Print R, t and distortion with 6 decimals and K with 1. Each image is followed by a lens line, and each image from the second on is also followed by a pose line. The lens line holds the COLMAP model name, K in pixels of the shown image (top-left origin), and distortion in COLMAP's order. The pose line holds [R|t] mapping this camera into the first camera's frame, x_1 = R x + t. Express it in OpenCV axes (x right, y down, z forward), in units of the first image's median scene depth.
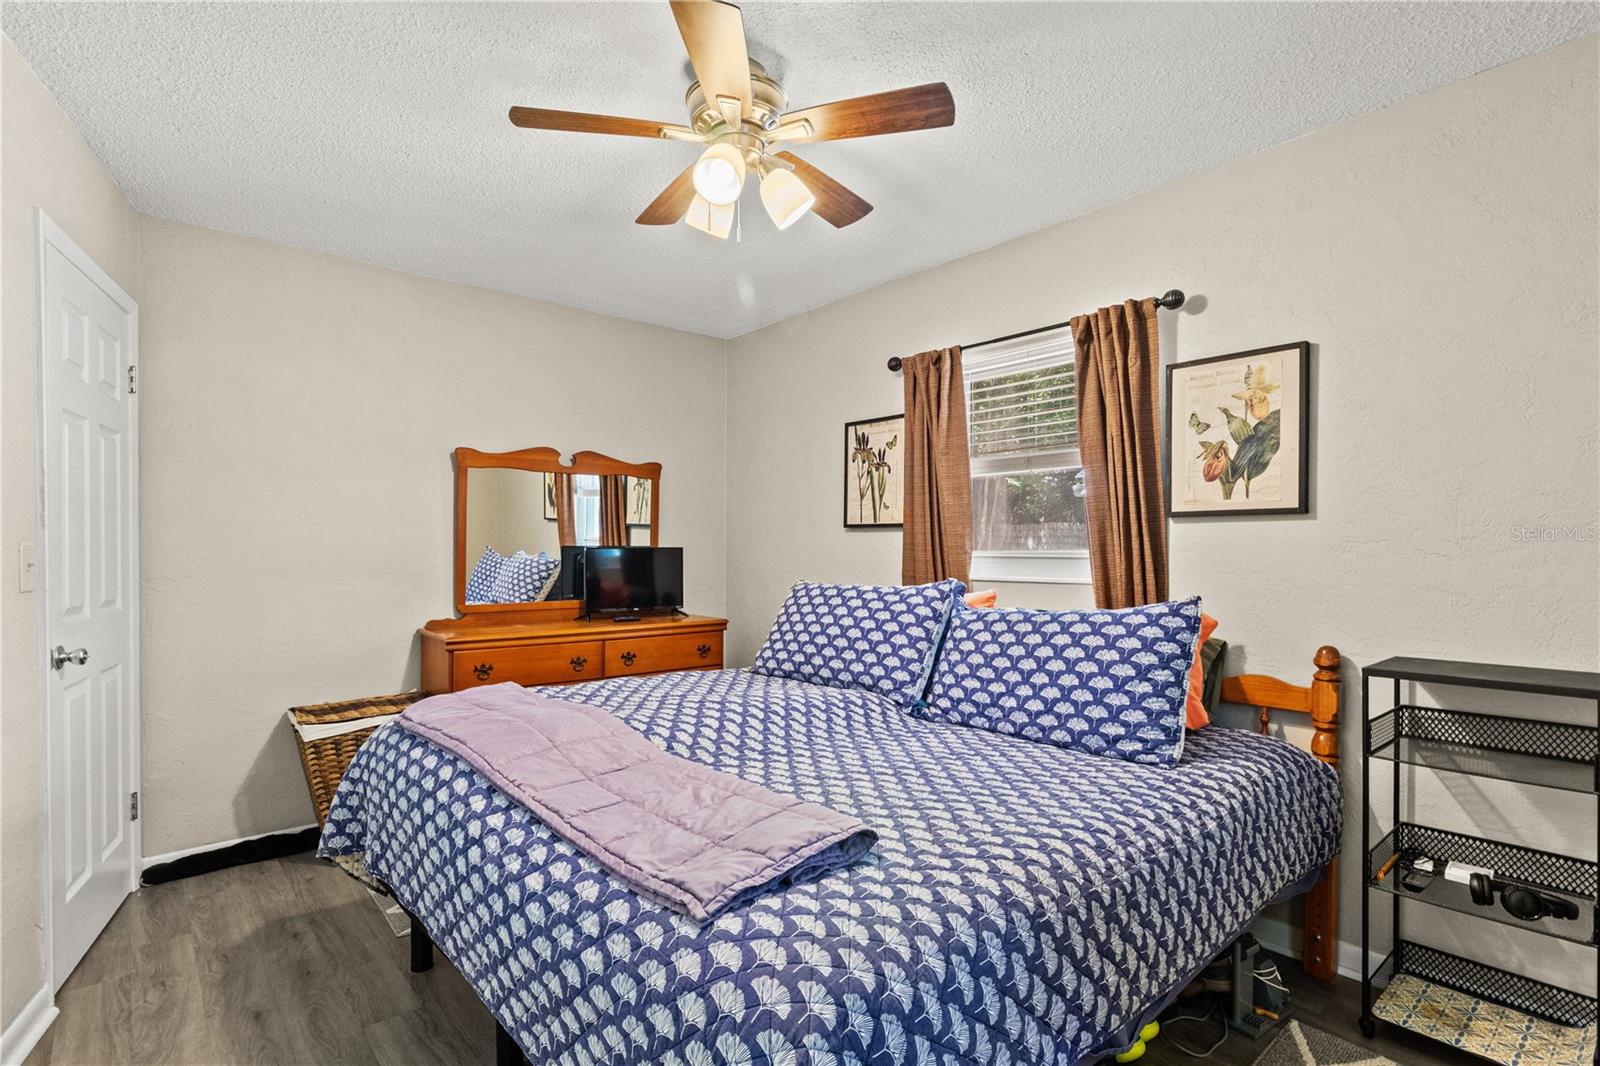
lens RADIAL K [[759.7, 0, 811.2], [0, 759.7, 548.1], [0, 0, 1]] dist [-0.000231, 0.000624]
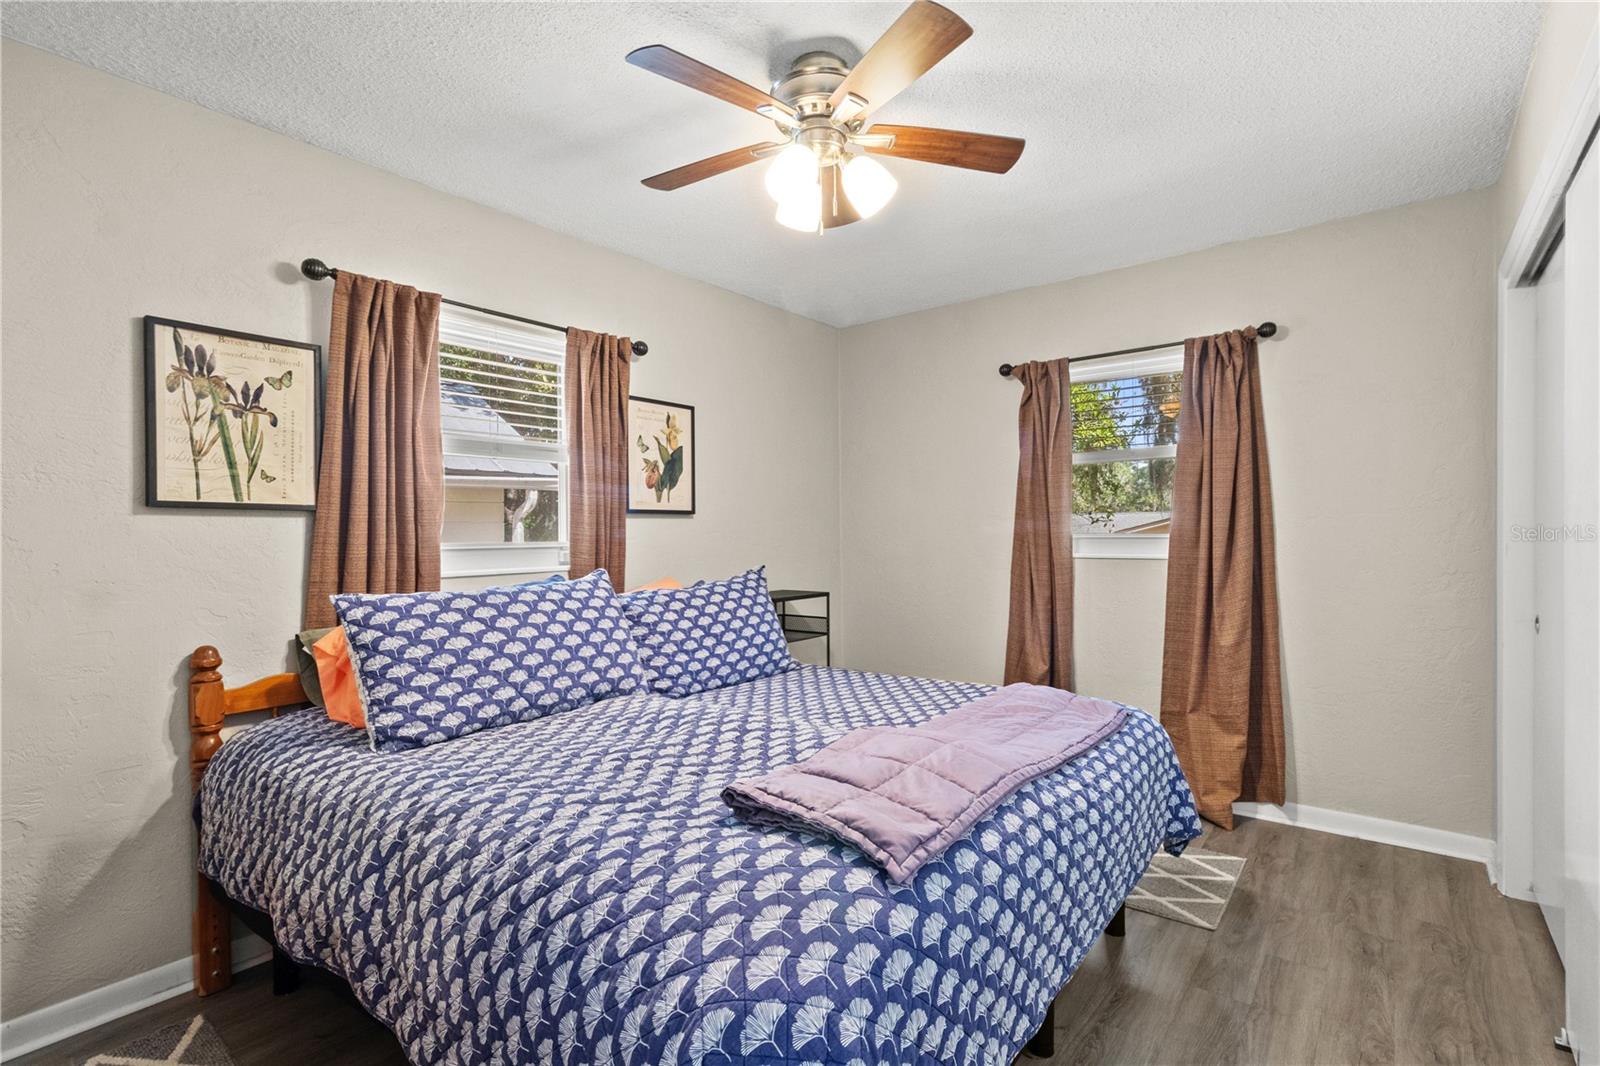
lens RADIAL K [[759.7, 0, 811.2], [0, 759.7, 548.1], [0, 0, 1]] dist [-0.000231, 0.000624]
pose [[-0.178110, -0.018304, 0.983840, -0.806412], [0.011647, 0.999718, 0.020708, -0.004699], [-0.983942, 0.015147, -0.177847, 0.876873]]
